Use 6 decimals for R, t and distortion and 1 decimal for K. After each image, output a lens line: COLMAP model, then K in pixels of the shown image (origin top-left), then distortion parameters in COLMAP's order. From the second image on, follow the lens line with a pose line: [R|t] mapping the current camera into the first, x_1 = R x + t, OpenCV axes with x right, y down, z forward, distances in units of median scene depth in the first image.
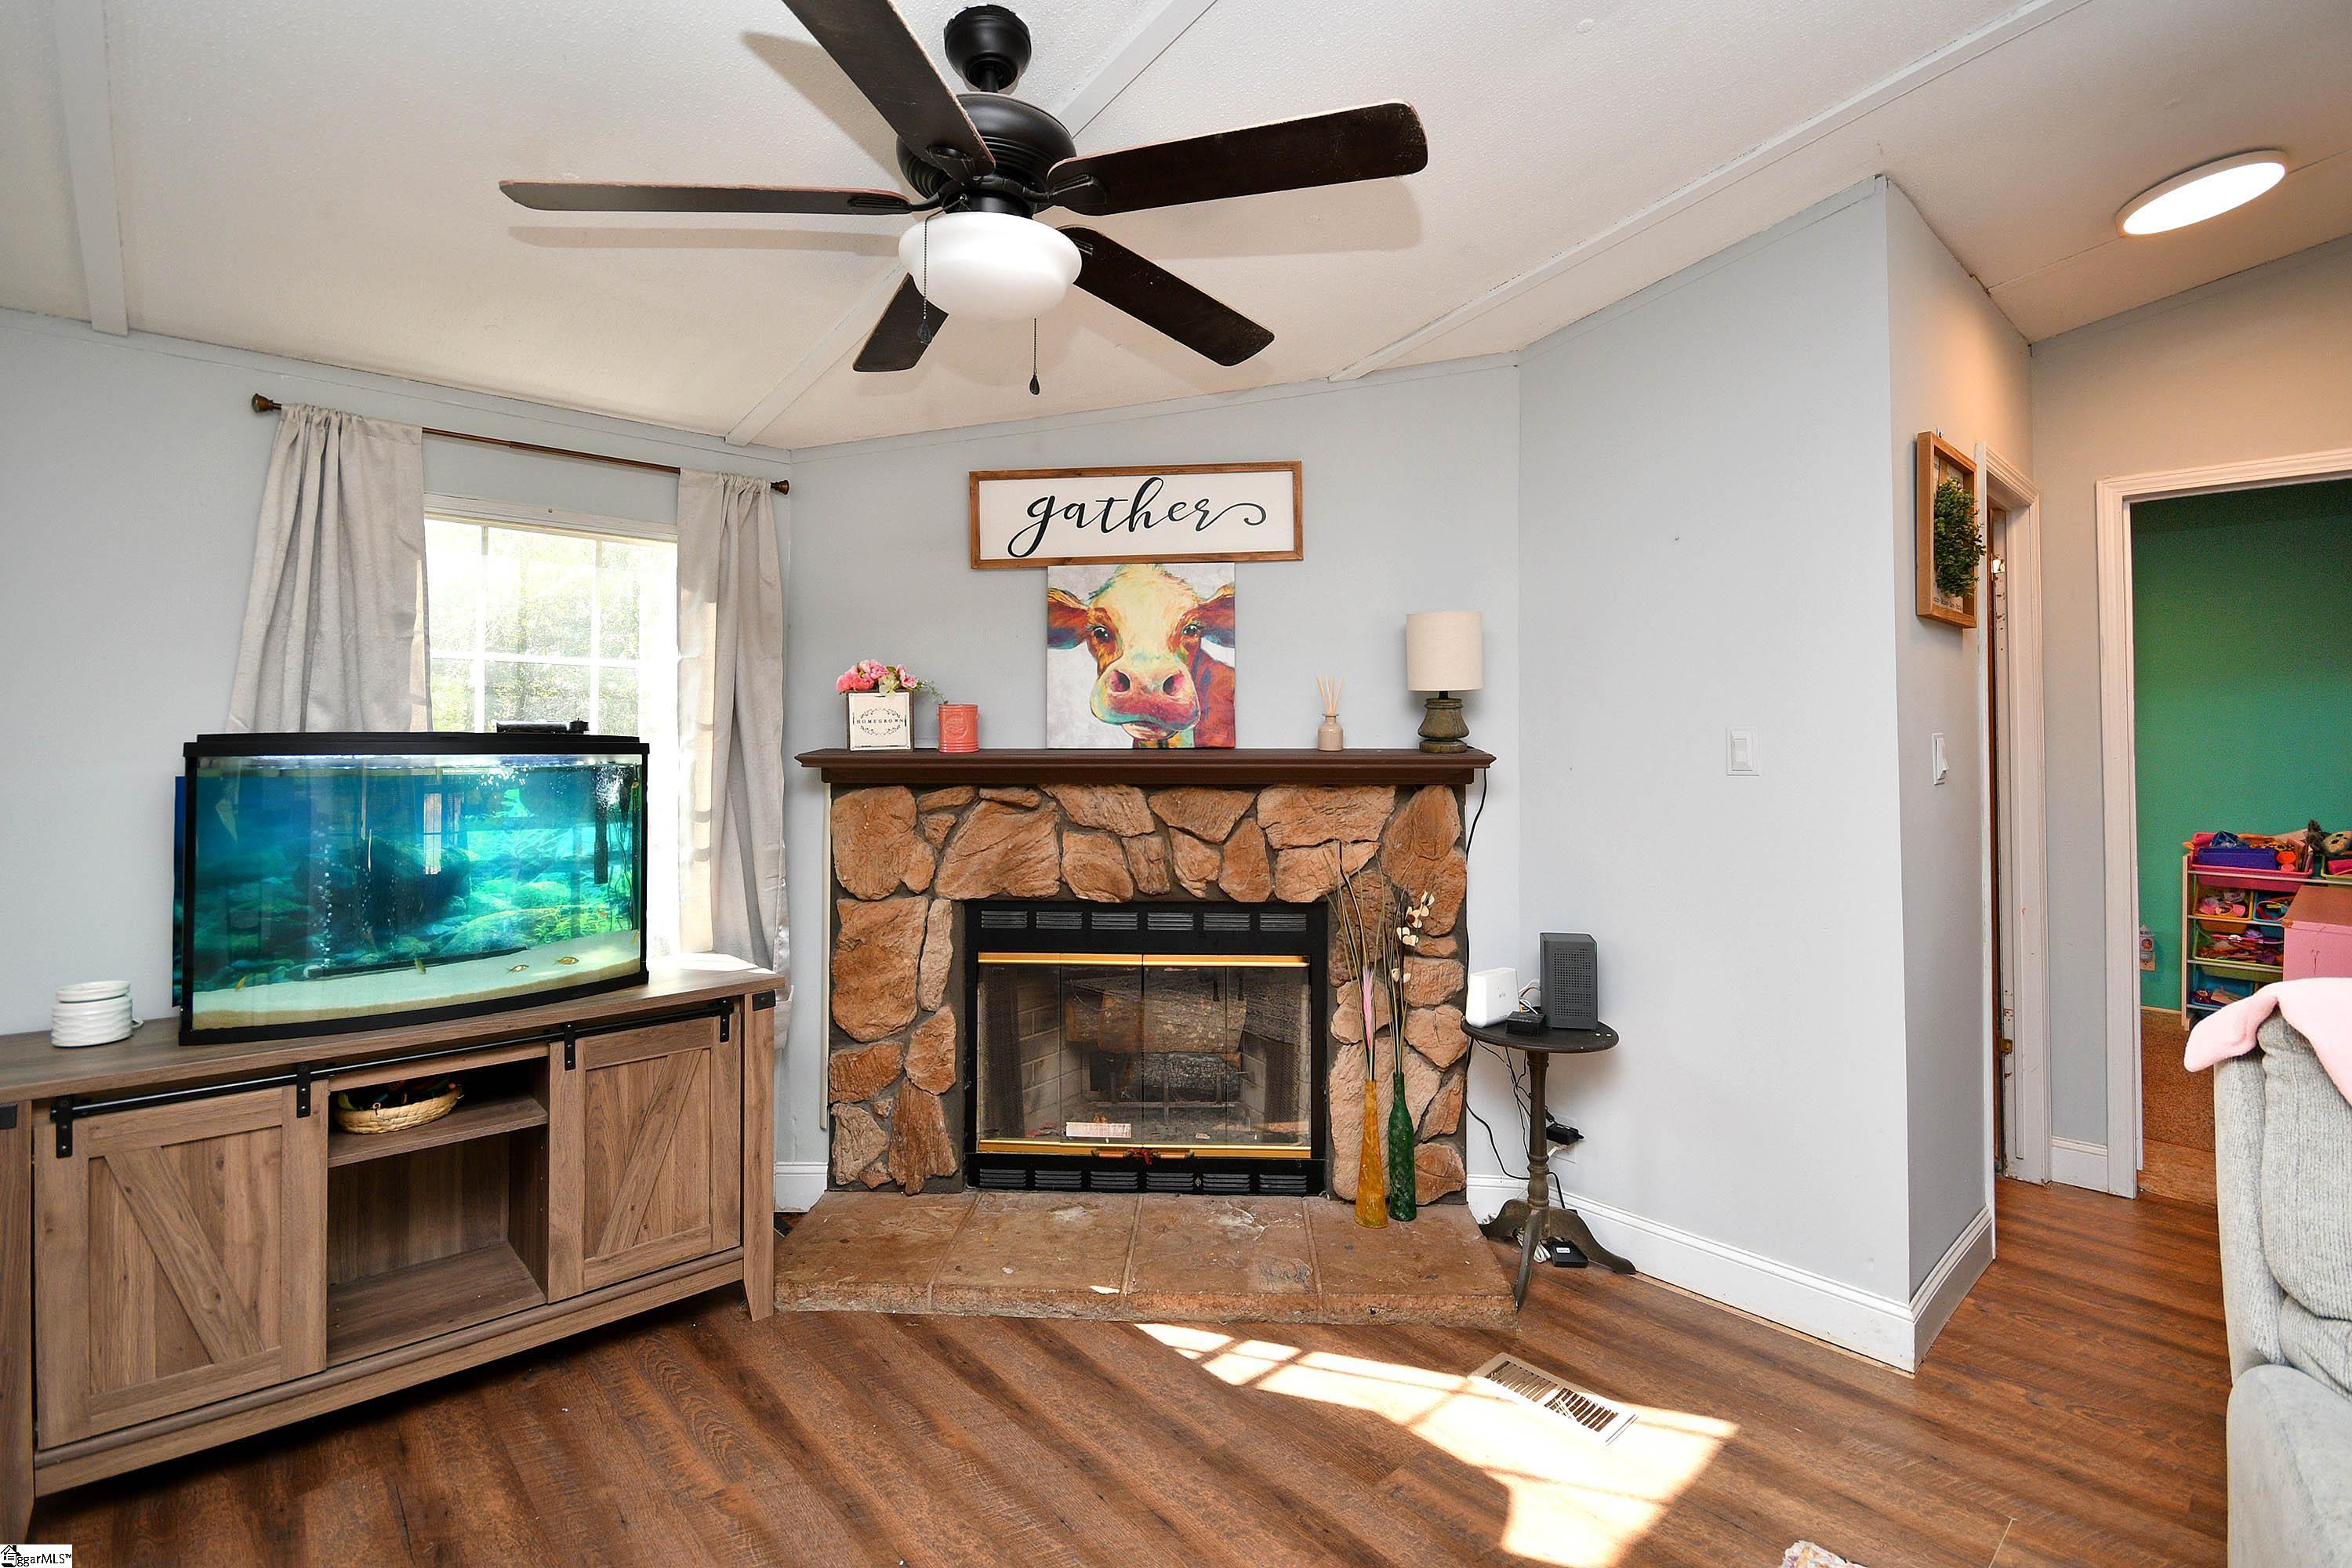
lens RADIAL K [[1038.2, 0, 1125.3], [0, 1038.2, 736.3], [0, 0, 1]] dist [-0.000552, -0.004338]
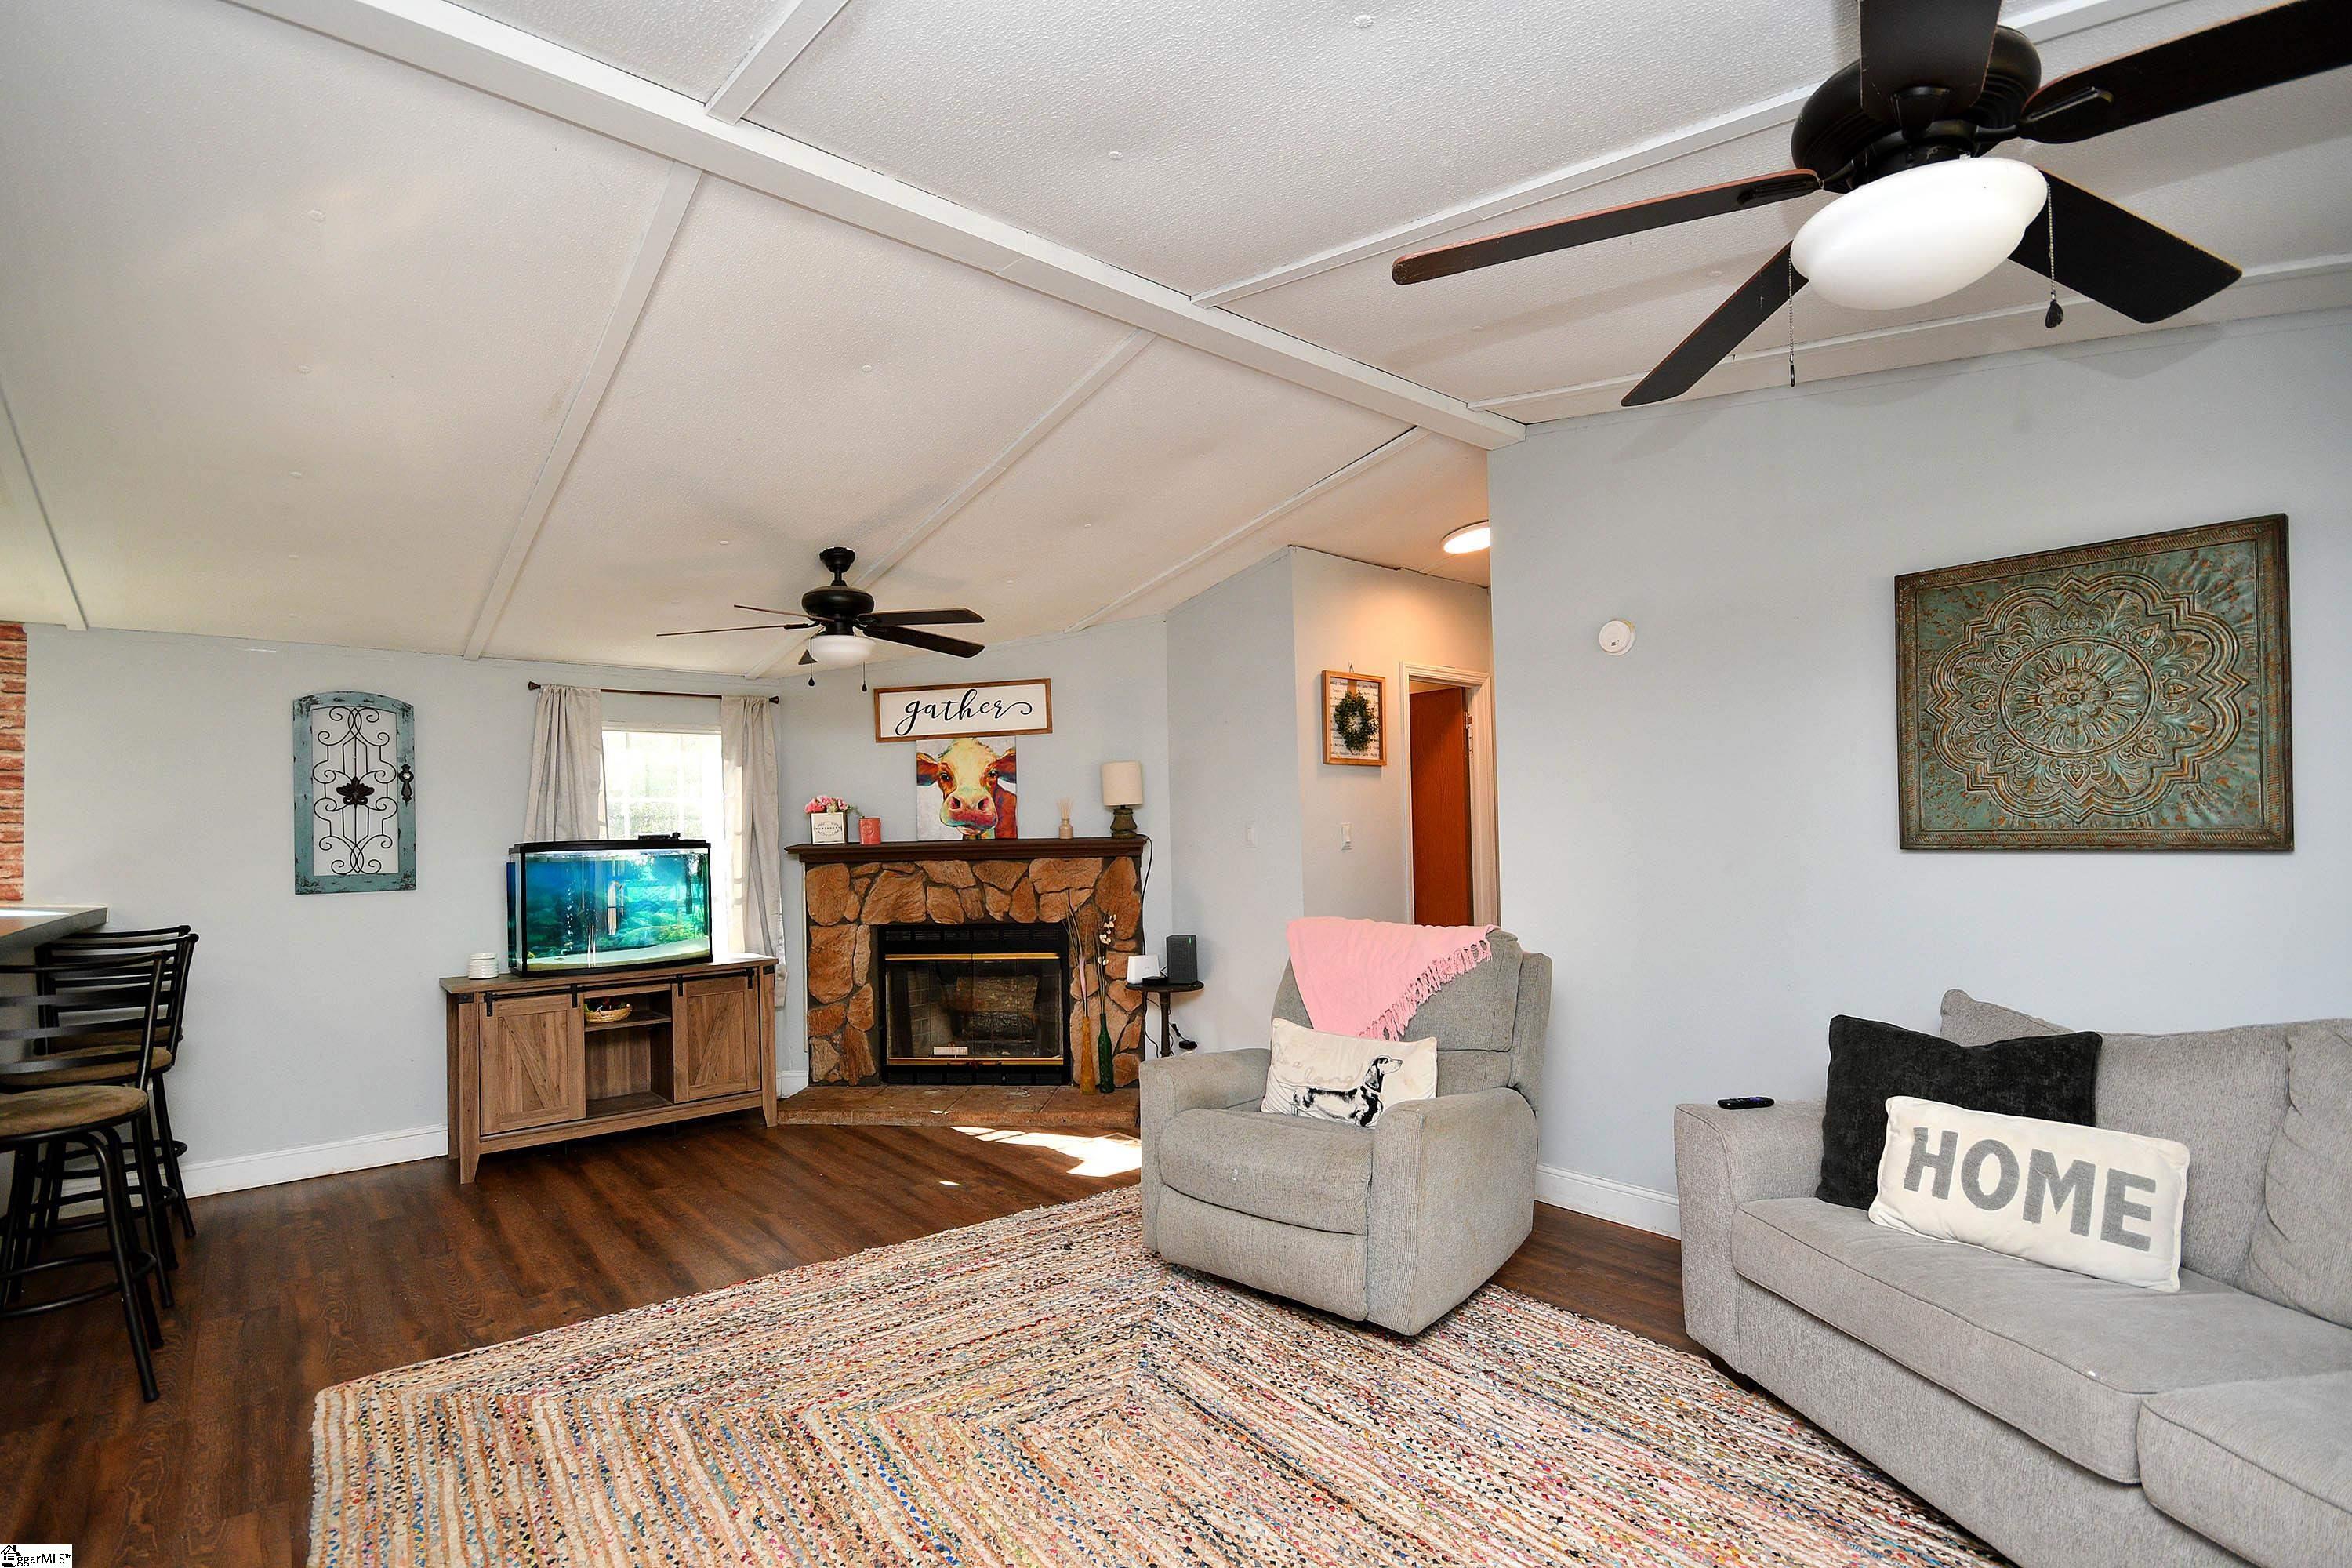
lens RADIAL K [[916.3, 0, 969.3], [0, 916.3, 848.7], [0, 0, 1]] dist [-0.006699, -0.000481]
pose [[0.989622, -0.020448, -0.142231, 0.248647], [0.022999, 0.999602, 0.016317, 0.000743], [0.141841, -0.019419, 0.989699, -0.590090]]
